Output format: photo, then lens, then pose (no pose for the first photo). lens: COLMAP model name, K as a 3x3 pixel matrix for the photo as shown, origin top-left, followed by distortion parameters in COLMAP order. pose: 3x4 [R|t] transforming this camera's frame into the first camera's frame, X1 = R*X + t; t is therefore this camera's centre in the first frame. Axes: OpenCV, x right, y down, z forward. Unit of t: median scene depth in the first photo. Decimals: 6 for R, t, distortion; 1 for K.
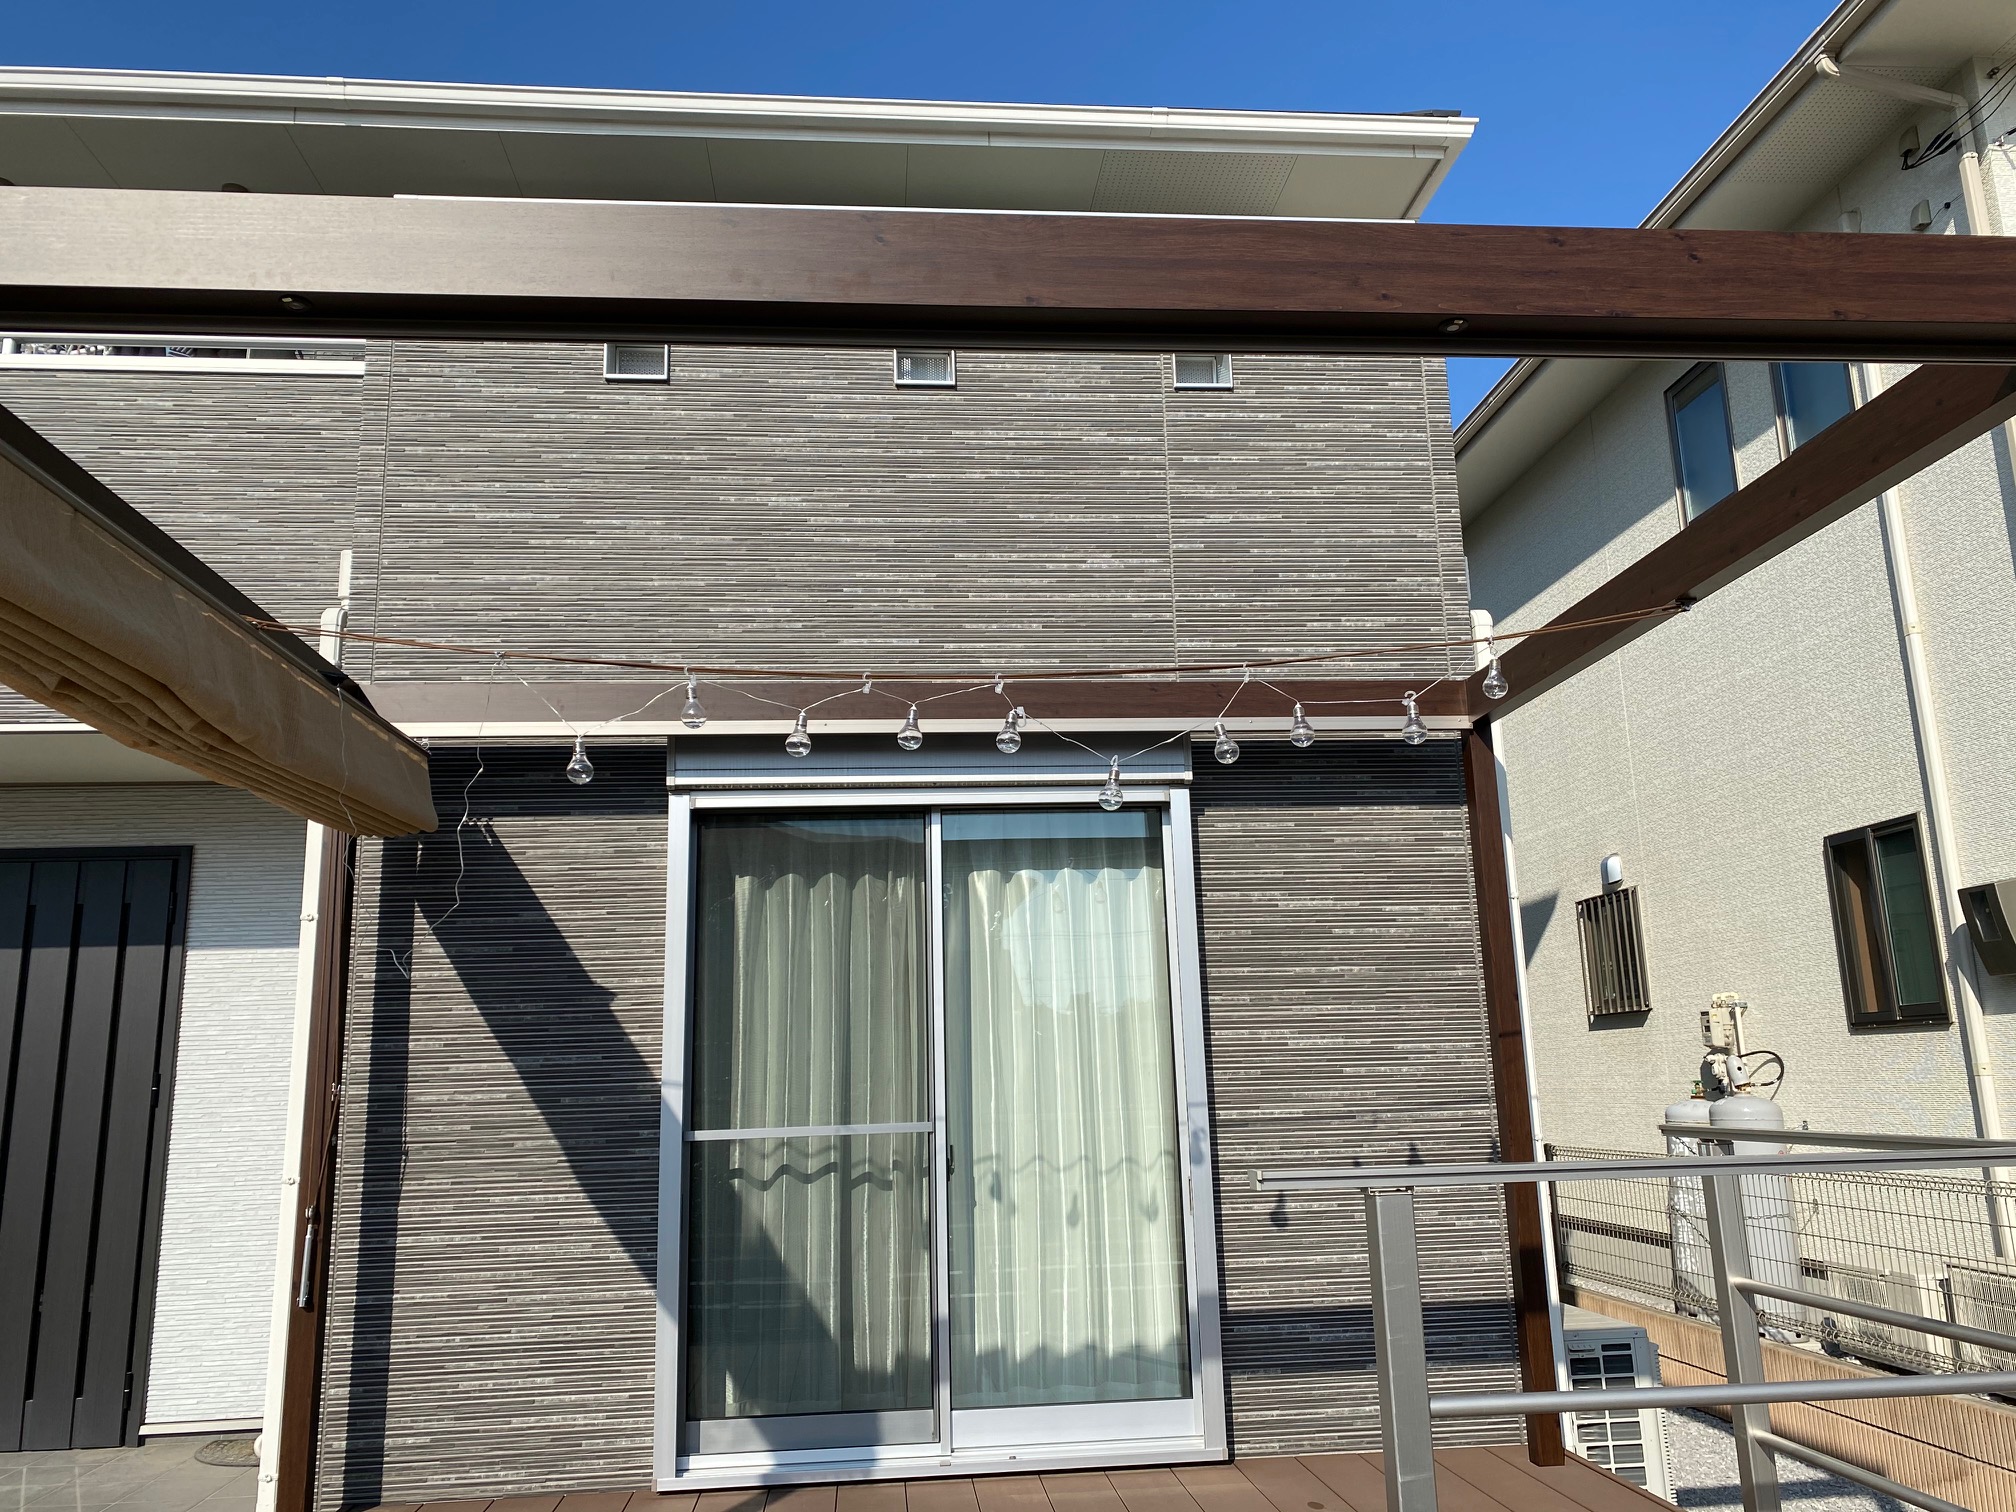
lens RADIAL K [[1553.3, 0, 1008.0], [0, 1553.3, 756.0], [0, 0, 1]] dist [0.048289, -0.063656]
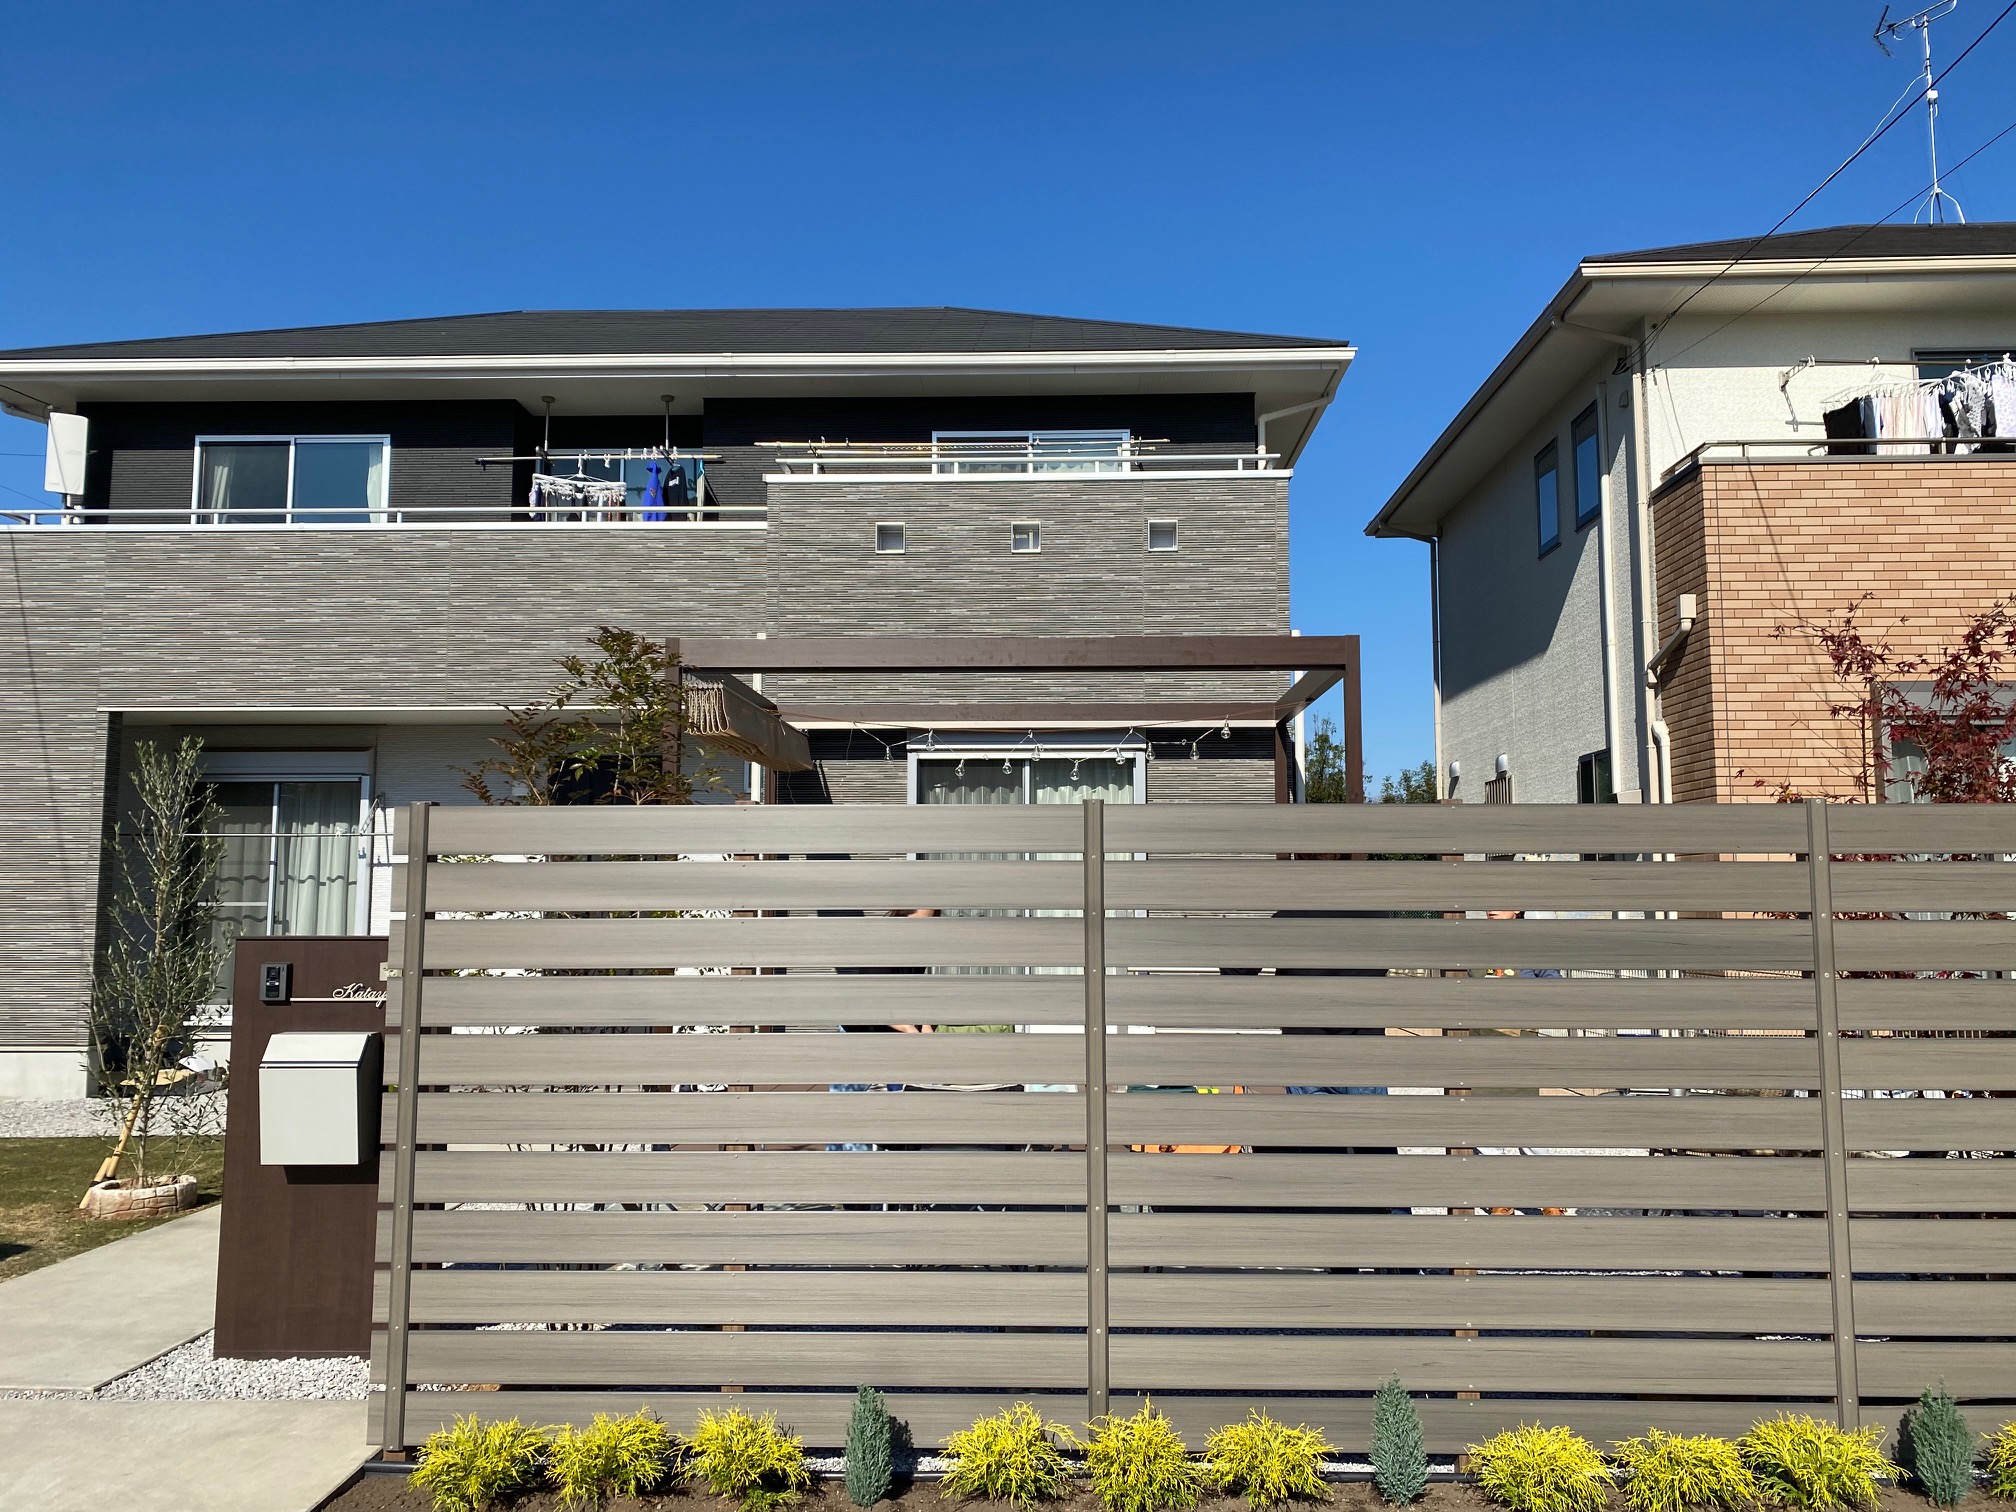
lens RADIAL K [[1529.9, 0, 1008.0], [0, 1529.9, 756.0], [0, 0, 1]] dist [0.110274, -0.146138]
pose [[0.992052, 0.016916, -0.124688, 0.187059], [-0.002507, 0.993382, 0.114826, -0.208958], [0.125805, -0.113600, 0.985529, -1.077536]]
